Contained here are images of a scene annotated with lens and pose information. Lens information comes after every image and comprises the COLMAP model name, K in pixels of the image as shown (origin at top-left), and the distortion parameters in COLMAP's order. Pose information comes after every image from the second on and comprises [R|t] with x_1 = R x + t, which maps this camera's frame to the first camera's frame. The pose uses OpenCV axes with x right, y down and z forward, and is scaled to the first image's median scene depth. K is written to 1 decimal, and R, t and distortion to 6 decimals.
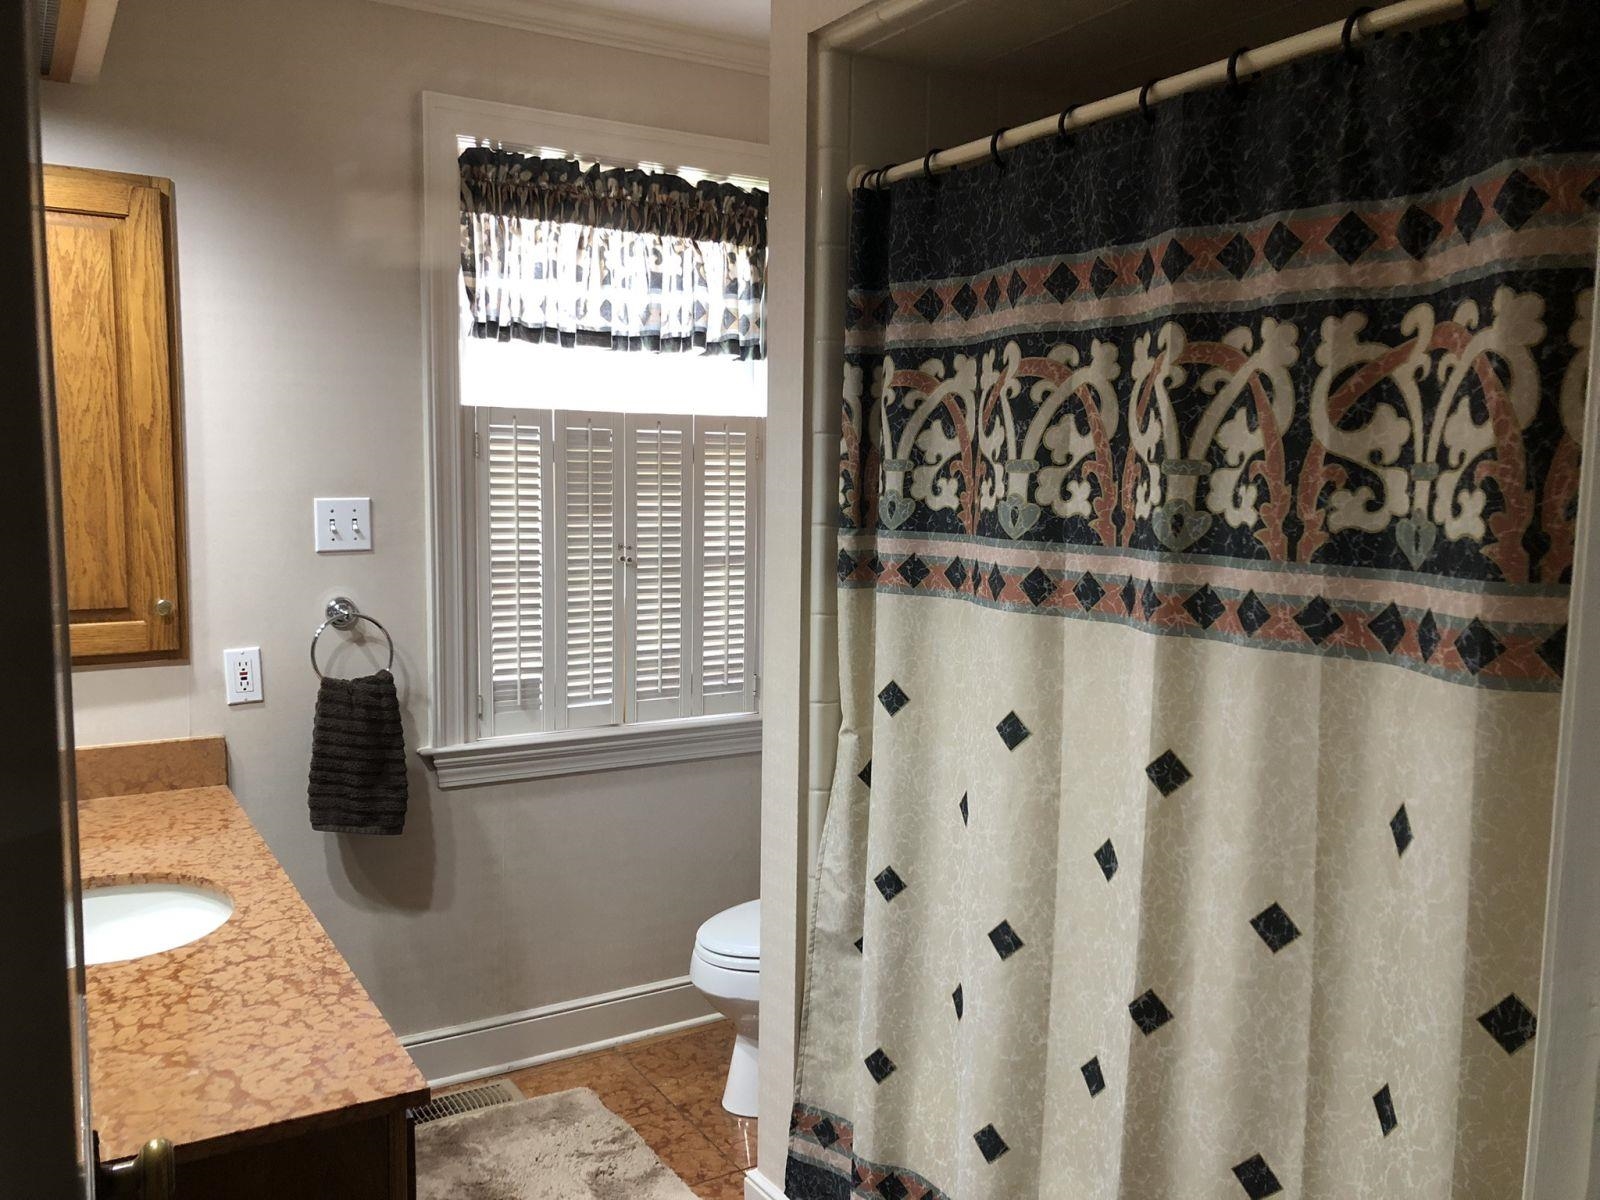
lens RADIAL K [[1304.9, 0, 800.0], [0, 1304.9, 600.0], [0, 0, 1]] dist [0.144985, -0.298751]
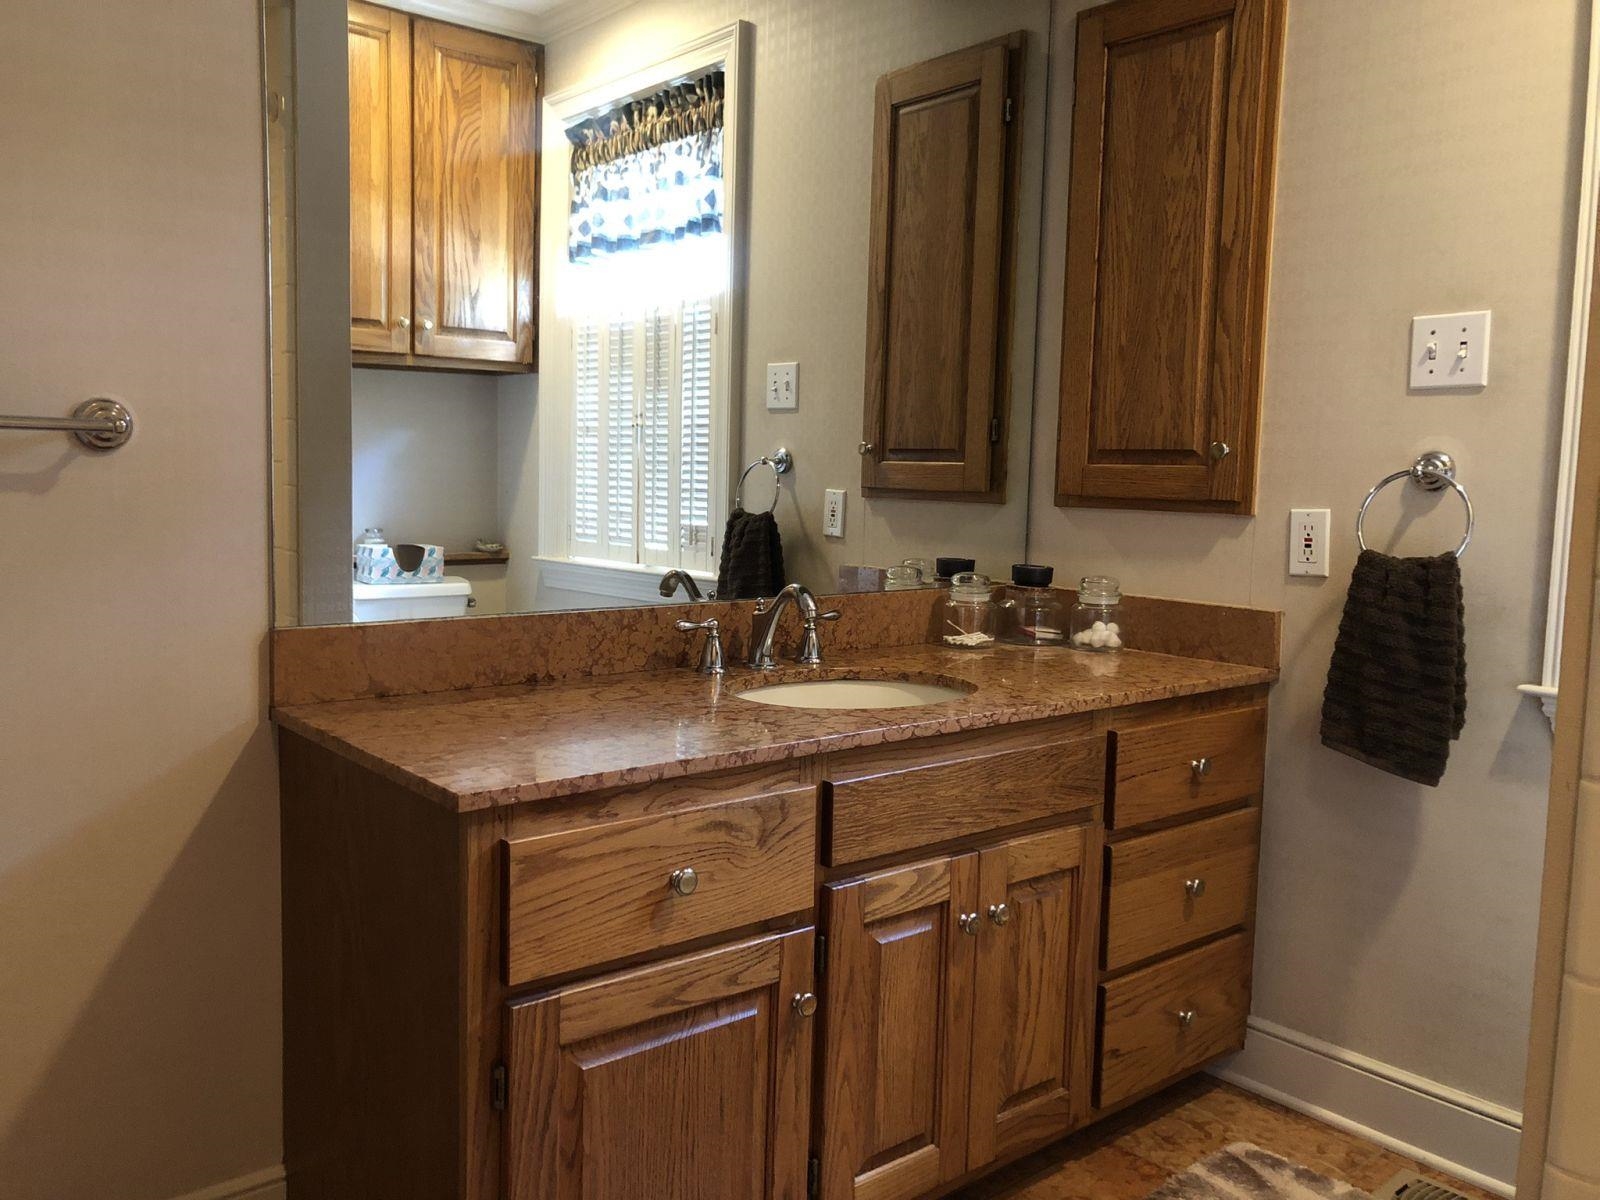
lens RADIAL K [[1304.9, 0, 800.0], [0, 1304.9, 600.0], [0, 0, 1]] dist [0.144985, -0.298751]
pose [[0.149186, 0.085813, -0.985078, 0.359141], [-0.134887, 0.988681, 0.065699, 0.084024], [0.979566, 0.123073, 0.159073, 0.590827]]
